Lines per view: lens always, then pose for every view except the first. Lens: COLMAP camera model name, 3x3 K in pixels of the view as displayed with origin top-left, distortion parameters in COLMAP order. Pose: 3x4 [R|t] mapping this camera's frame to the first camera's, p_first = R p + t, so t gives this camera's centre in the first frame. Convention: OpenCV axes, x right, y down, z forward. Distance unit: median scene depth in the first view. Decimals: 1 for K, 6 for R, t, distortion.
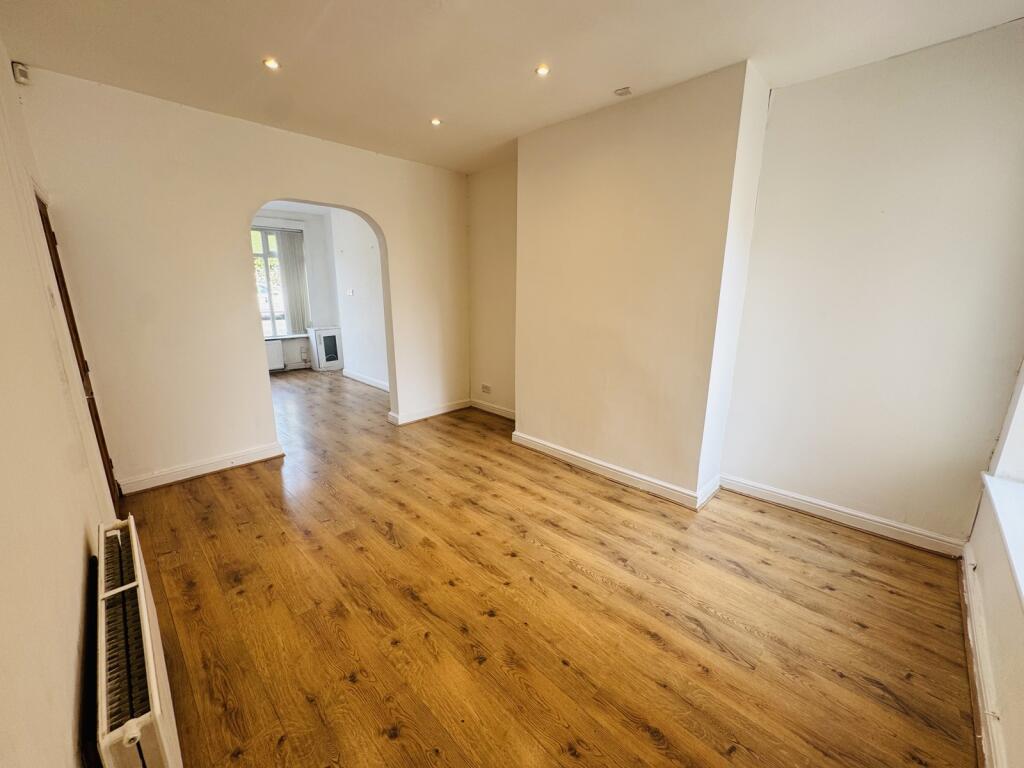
lens RADIAL K [[409.8, 0, 512.0], [0, 409.8, 384.0], [0, 0, 1]] dist [-0.002118, -0.000018]
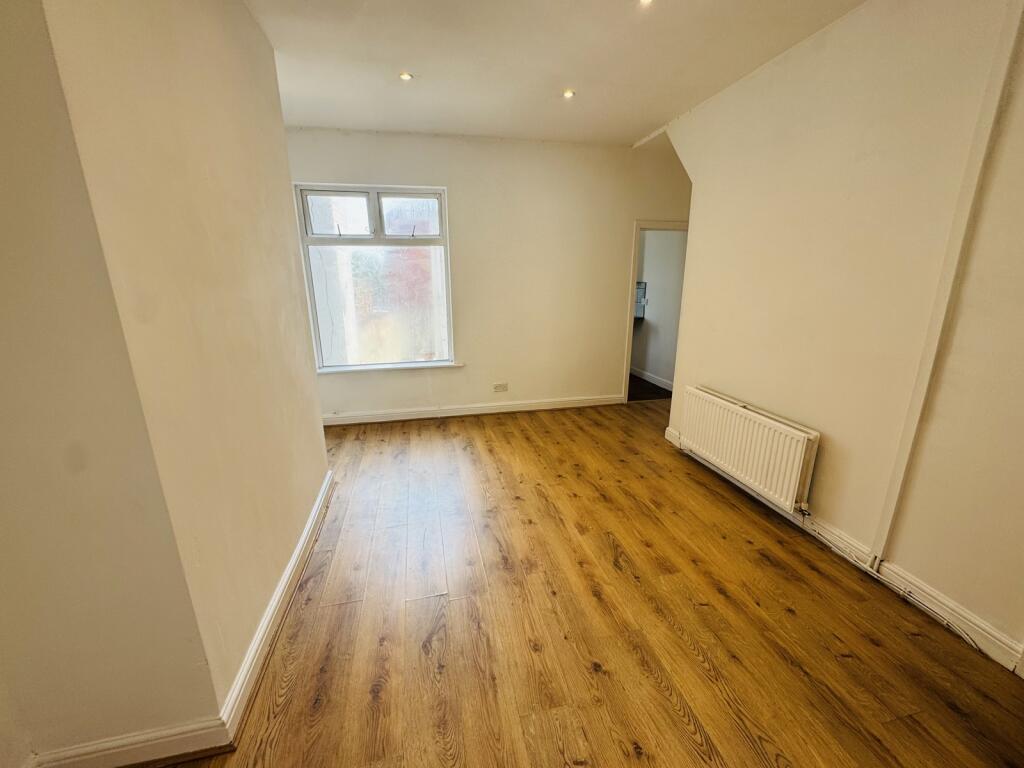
lens RADIAL K [[409.8, 0, 512.0], [0, 409.8, 384.0], [0, 0, 1]] dist [-0.002118, -0.000018]
pose [[-0.843203, -0.136156, 0.520068, -0.521617], [0.125680, 0.890663, 0.436949, -0.376352], [-0.522699, 0.433798, -0.733897, 1.626551]]
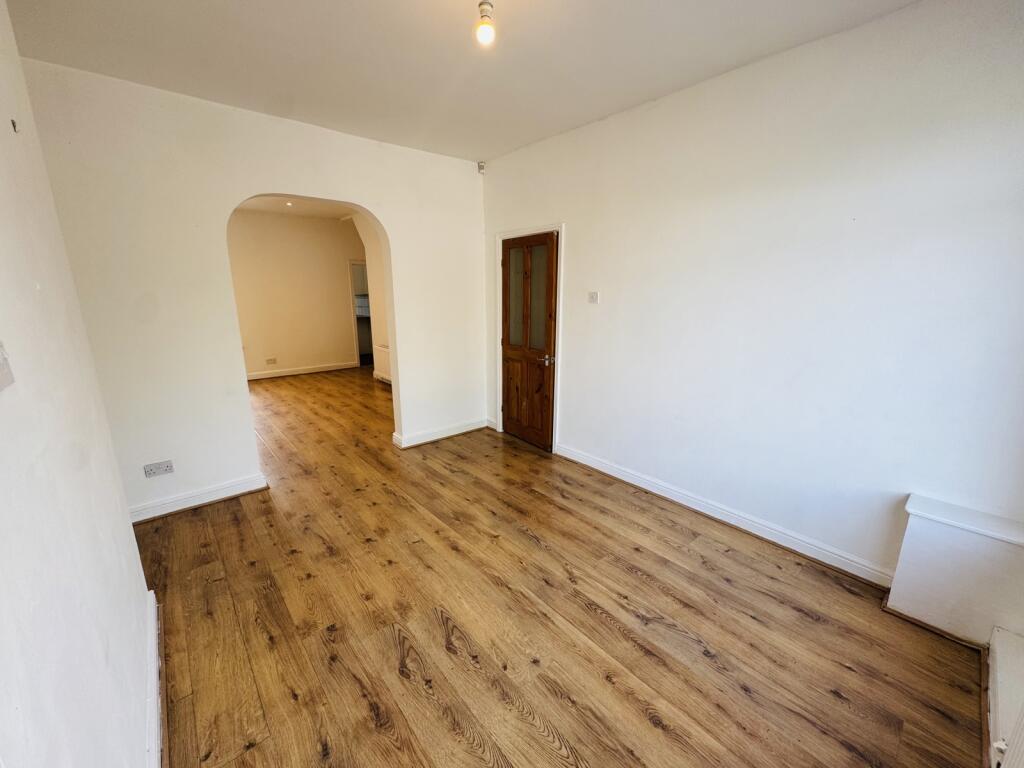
lens RADIAL K [[409.8, 0, 512.0], [0, 409.8, 384.0], [0, 0, 1]] dist [-0.002118, -0.000018]
pose [[-0.997149, -0.021981, 0.072187, -1.429376], [0.012717, 0.894002, 0.447882, -0.698076], [-0.074380, 0.447523, -0.891174, 2.829946]]
